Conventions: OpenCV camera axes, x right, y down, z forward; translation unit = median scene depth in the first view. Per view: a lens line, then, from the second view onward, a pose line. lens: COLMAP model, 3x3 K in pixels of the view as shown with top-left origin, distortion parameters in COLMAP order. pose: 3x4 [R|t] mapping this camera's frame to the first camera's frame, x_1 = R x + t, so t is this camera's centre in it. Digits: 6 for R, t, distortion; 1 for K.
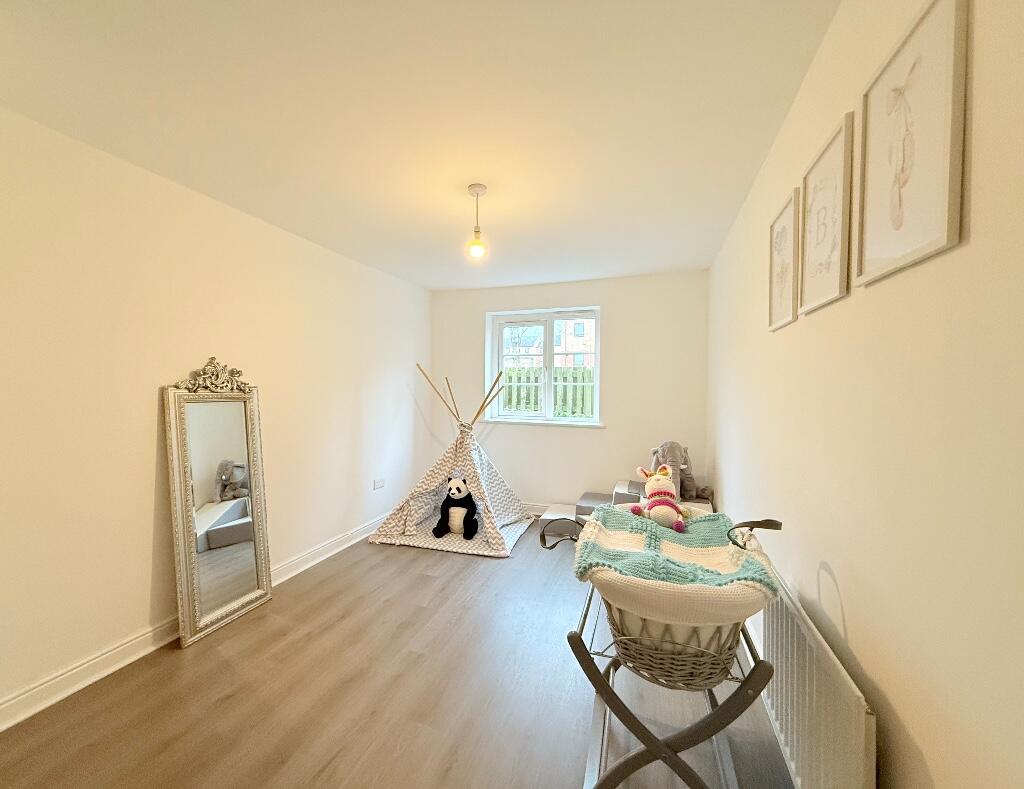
lens RADIAL K [[415.7, 0, 509.6], [0, 415.7, 391.9], [0, 0, 1]] dist [0.001484, 0.000162]
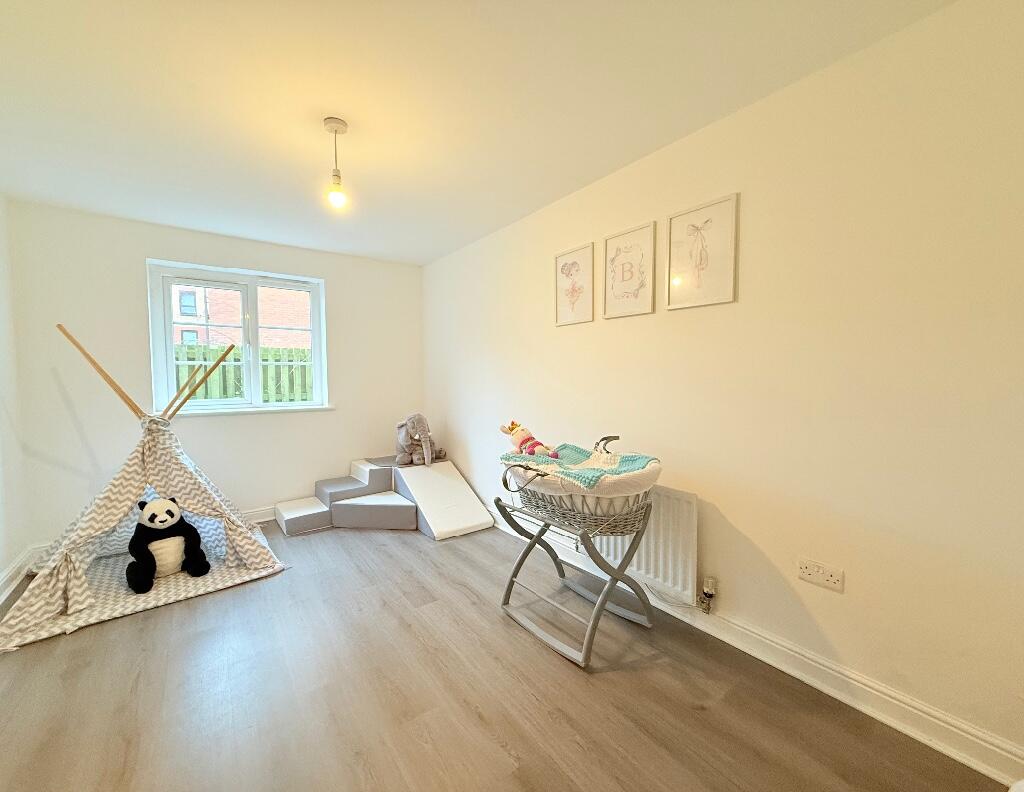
lens RADIAL K [[416.2, 0, 516.3], [0, 416.2, 394.9], [0, 0, 1]] dist [-0.000156, -0.000123]
pose [[0.539629, -0.048220, 0.840521, -0.379523], [0.018892, 0.998801, 0.045172, 0.018199], [-0.841691, -0.008497, 0.539893, 0.143047]]
